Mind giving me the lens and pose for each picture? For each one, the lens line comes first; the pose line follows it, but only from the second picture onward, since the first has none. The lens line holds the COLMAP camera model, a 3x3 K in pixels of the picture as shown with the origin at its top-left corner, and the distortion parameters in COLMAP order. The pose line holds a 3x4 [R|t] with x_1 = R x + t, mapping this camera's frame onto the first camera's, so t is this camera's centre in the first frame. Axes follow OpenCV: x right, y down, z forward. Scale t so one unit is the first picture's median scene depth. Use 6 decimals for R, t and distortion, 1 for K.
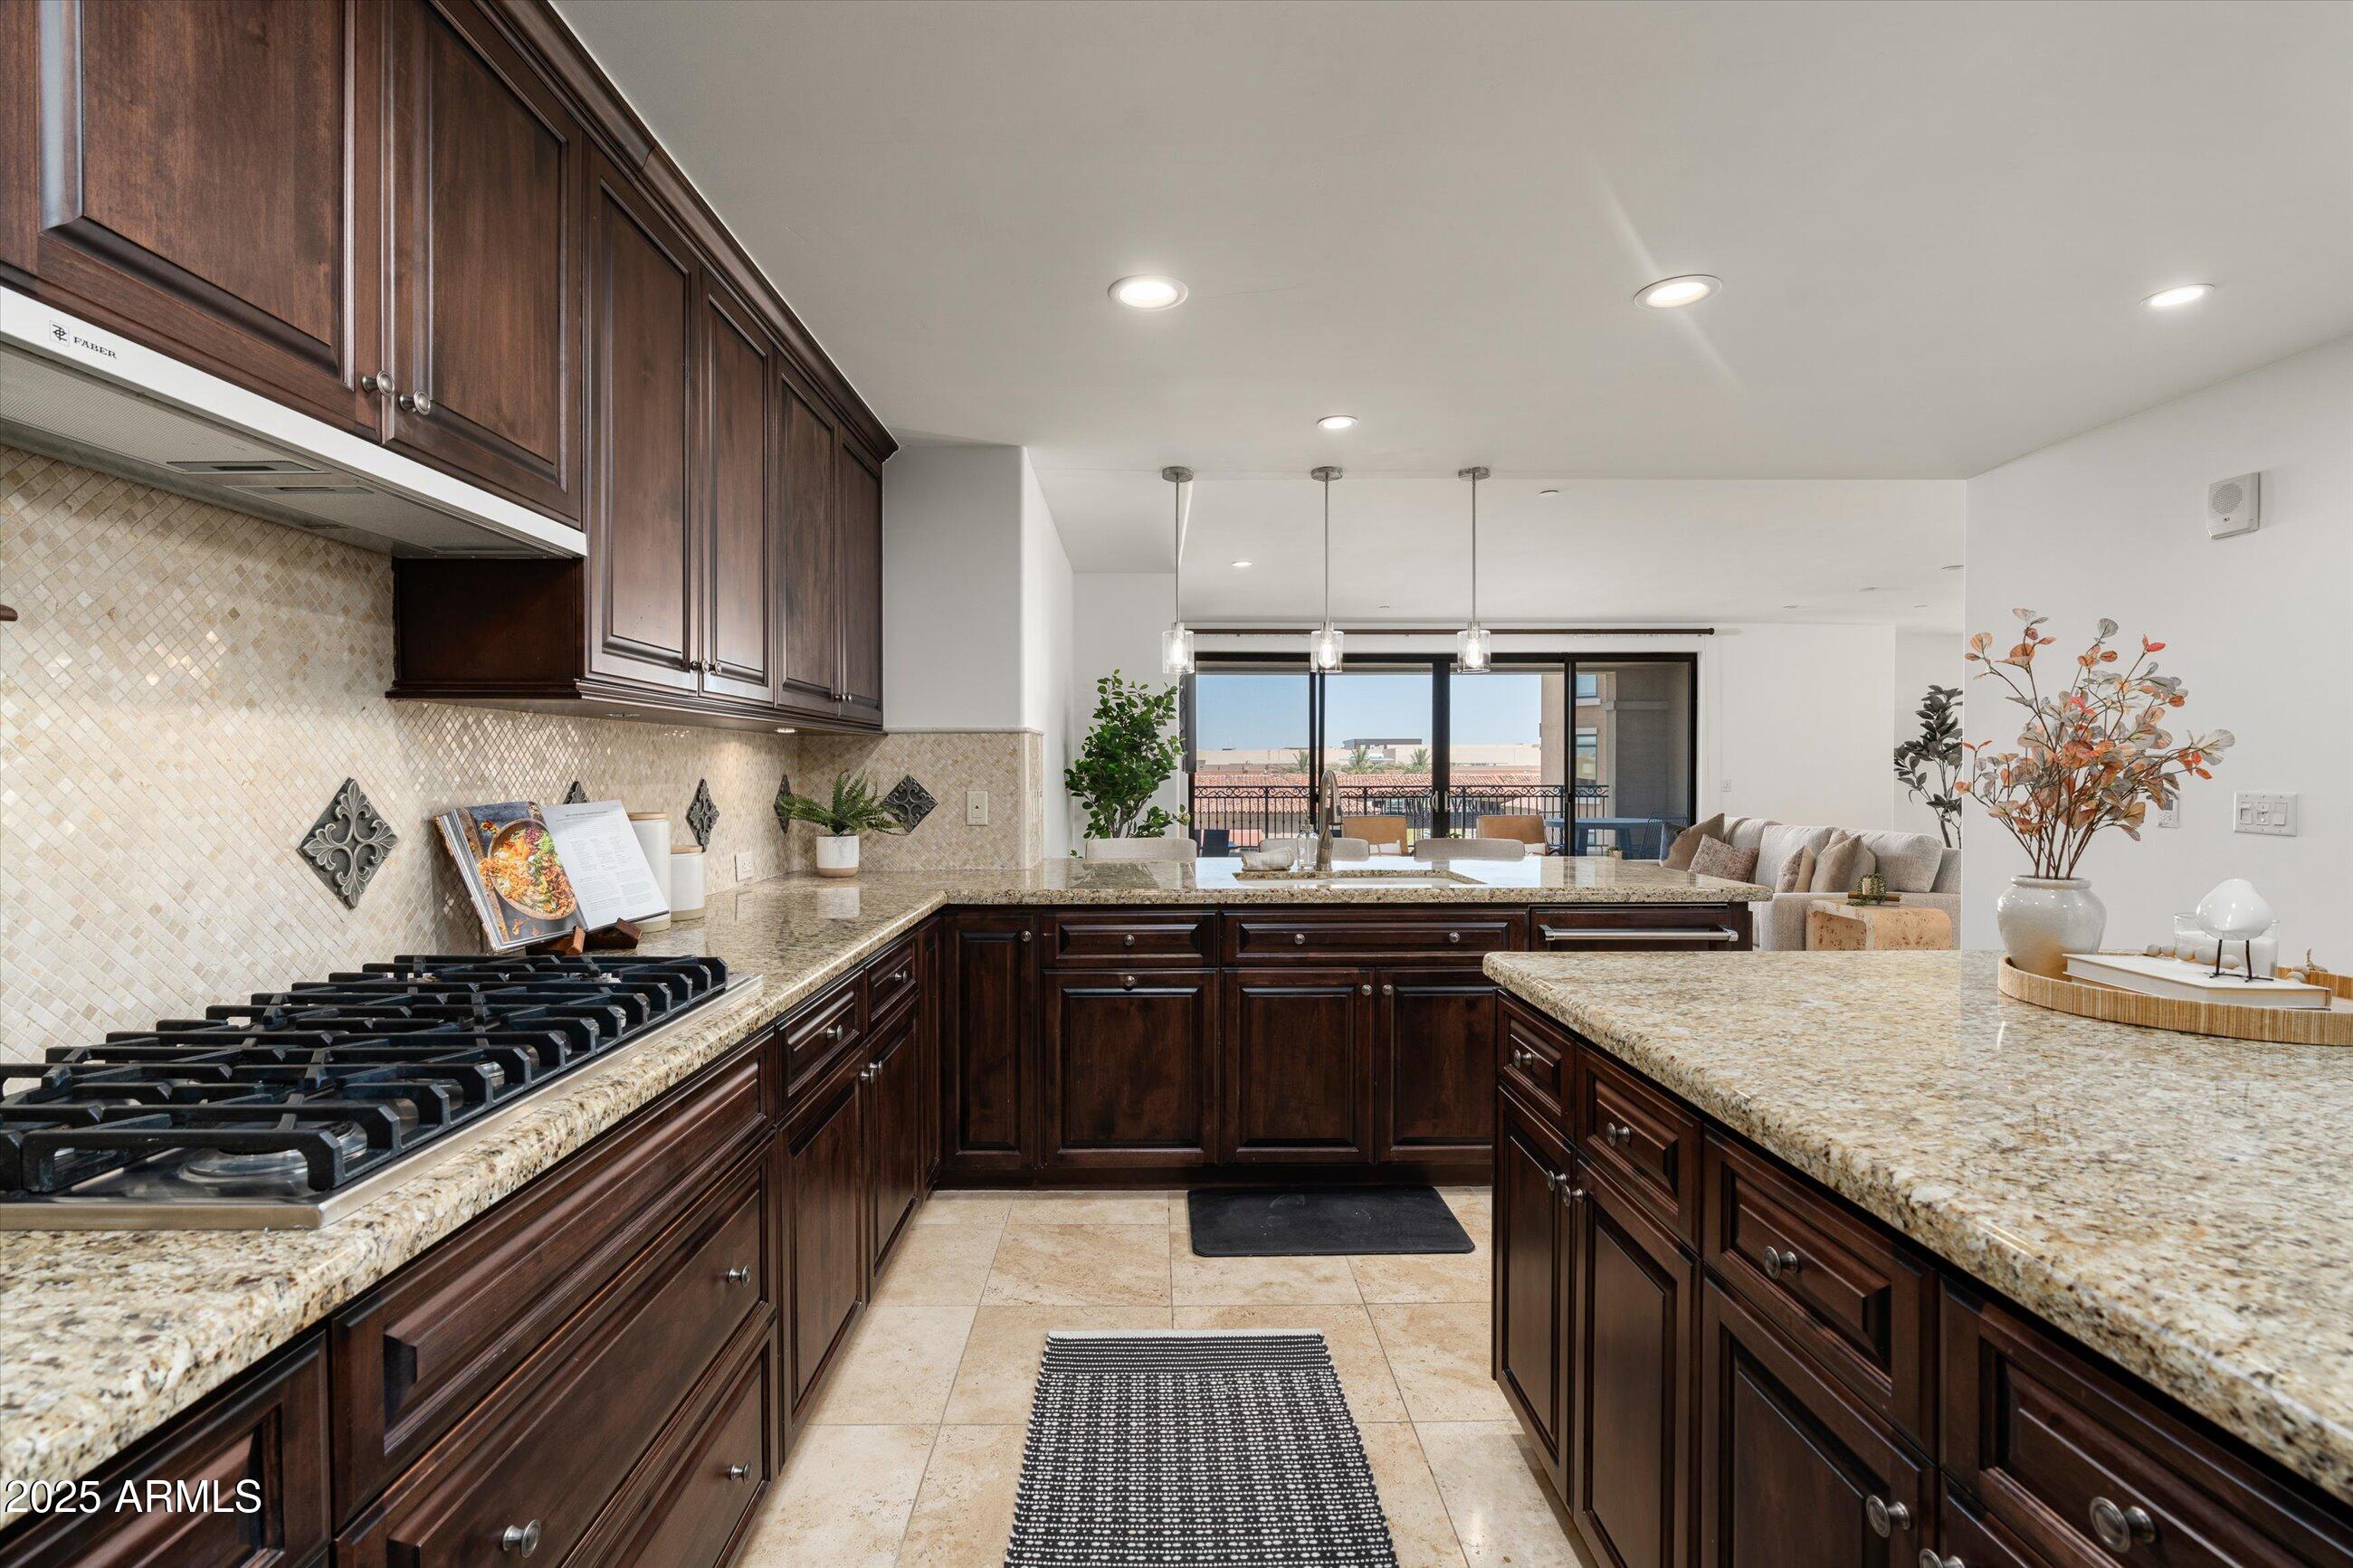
lens RADIAL K [[1342.9, 0, 1169.5], [0, 1342.9, 780.8], [0, 0, 1]] dist [0.001123, 0.002029]
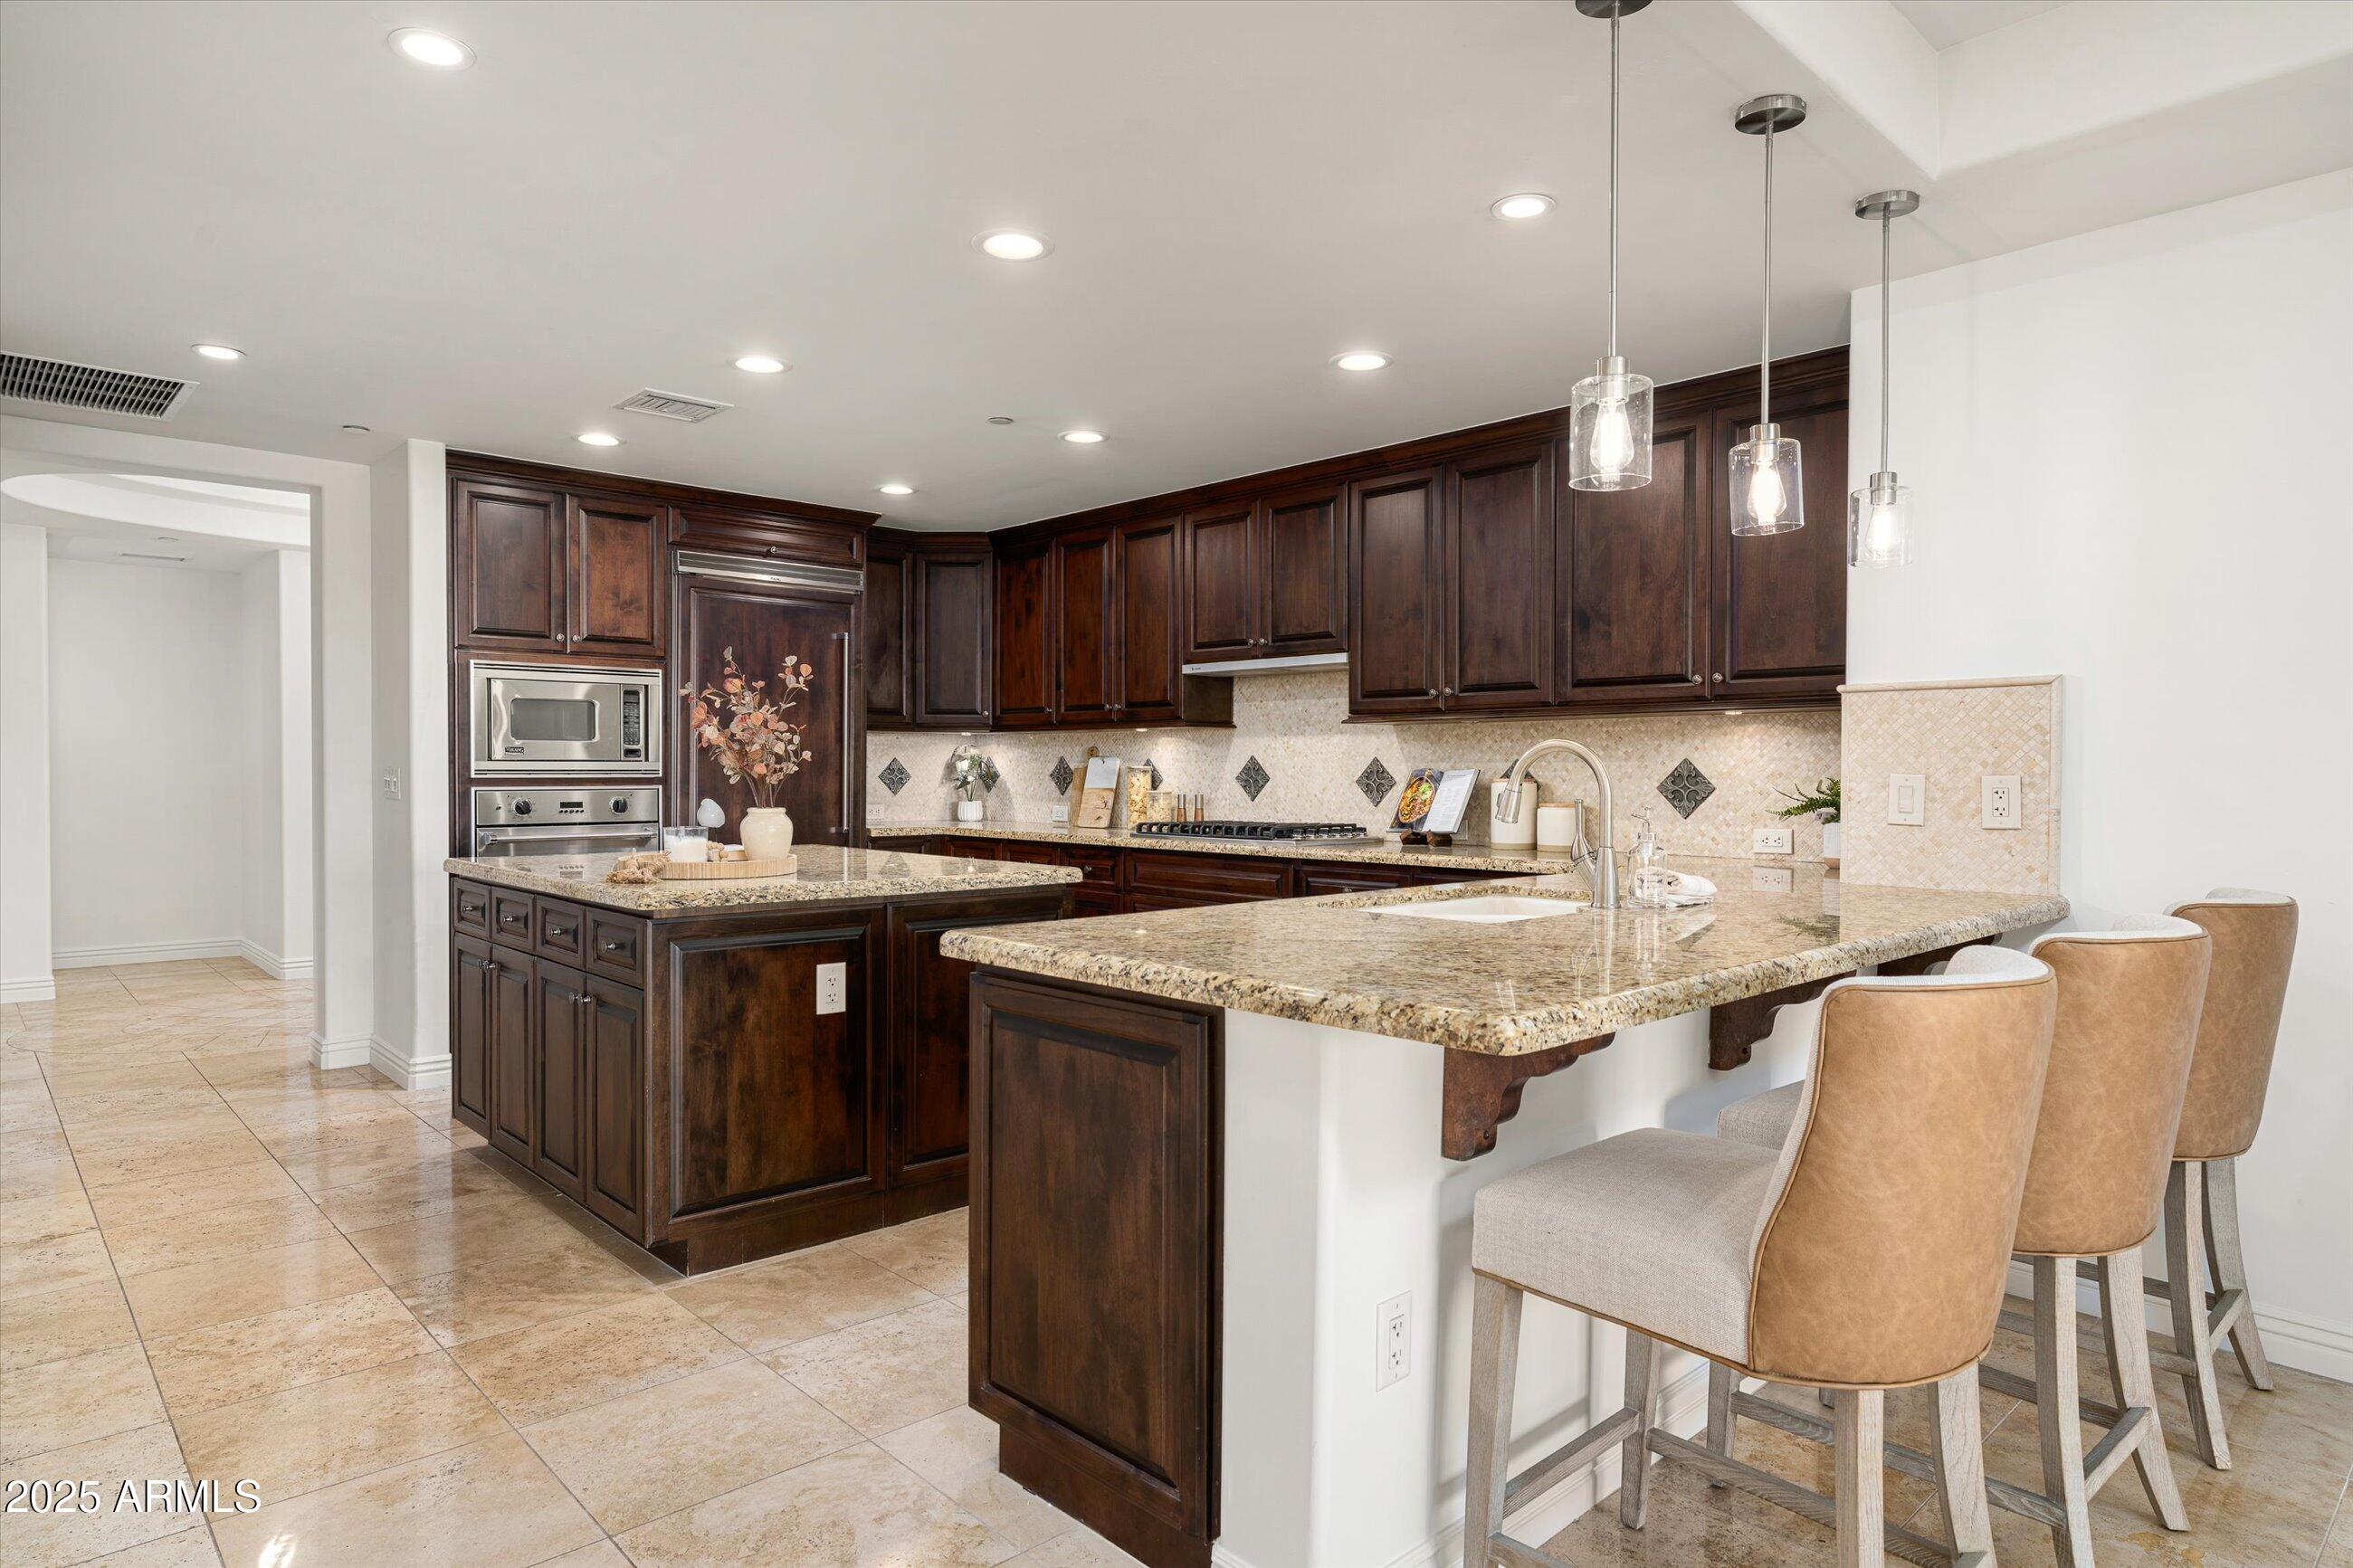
lens RADIAL K [[1342.9, 0, 1176.5], [0, 1342.9, 783.3], [0, 0, 1]] dist [0.001123, 0.002029]
pose [[-0.769680, 0.000464, -0.638430, 1.572783], [-0.010004, 0.999868, 0.012788, 0.023552], [0.638351, 0.016230, -0.769574, 3.140796]]
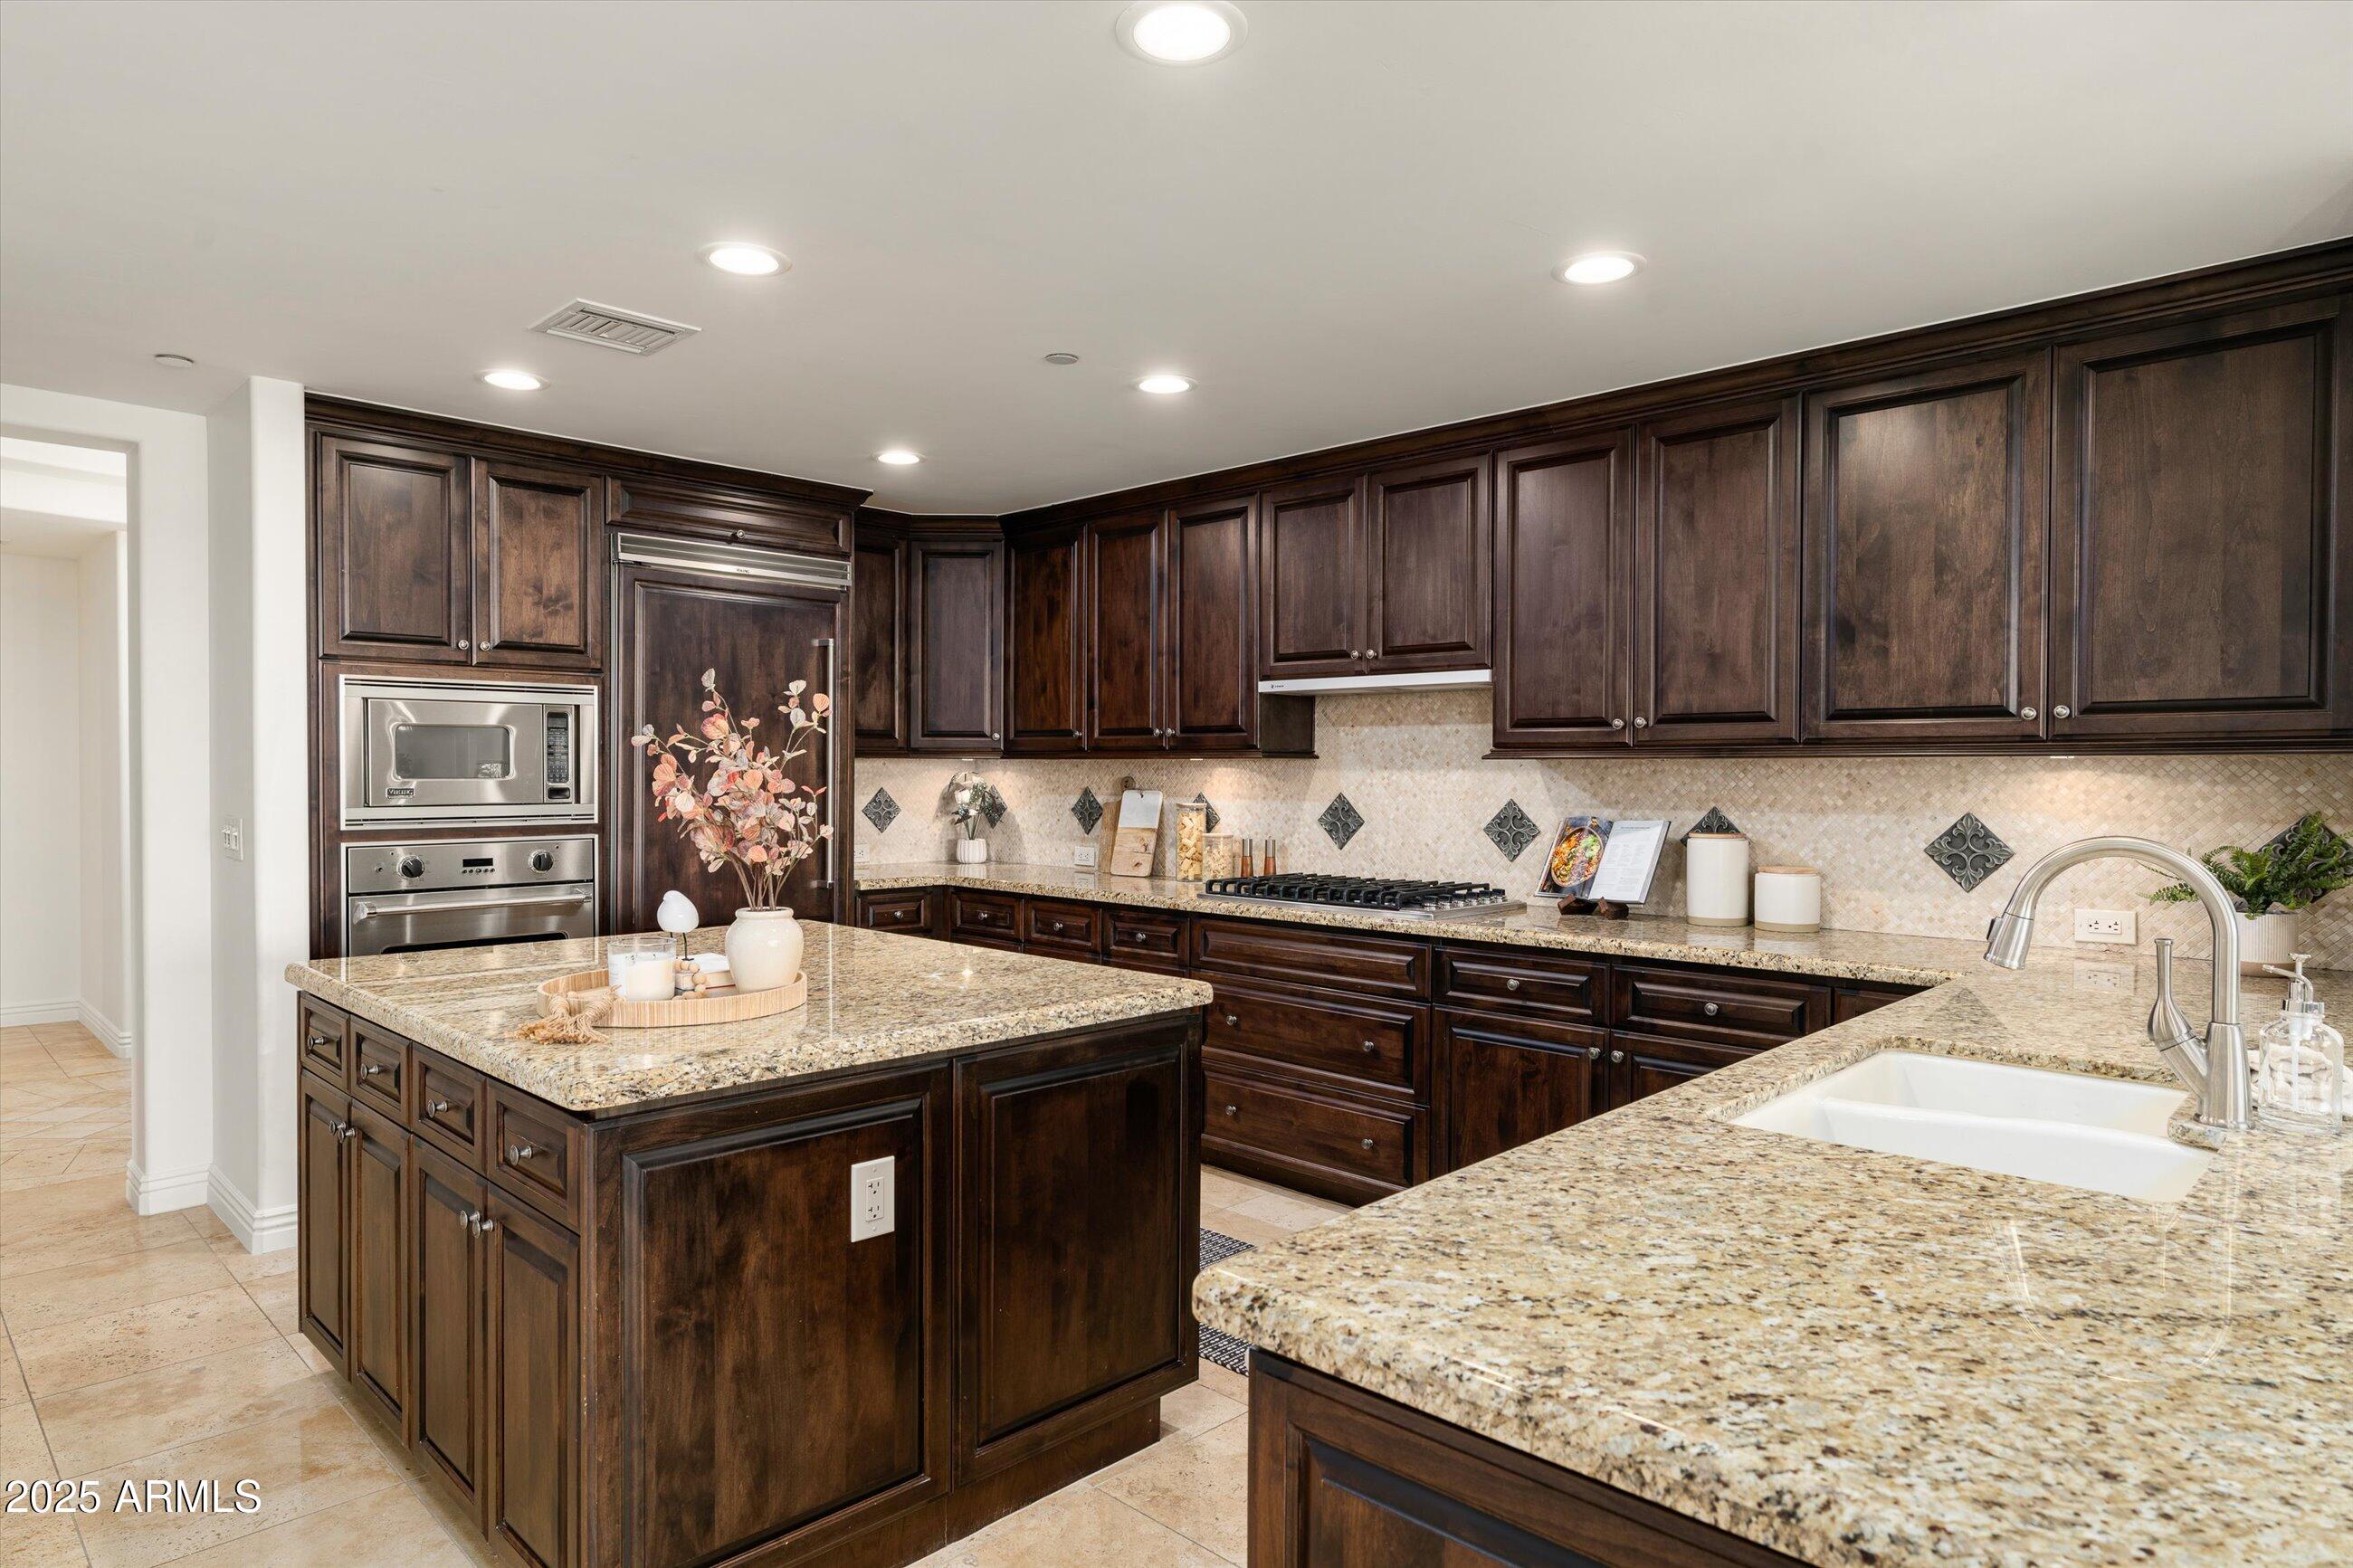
lens RADIAL K [[1342.9, 0, 1177.8], [0, 1342.9, 784.7], [0, 0, 1]] dist [0.001123, 0.002029]
pose [[-0.738939, 0.001777, -0.673770, 1.361486], [-0.010530, 0.999844, 0.014186, -0.055650], [0.673690, 0.017577, -0.738805, 2.471776]]
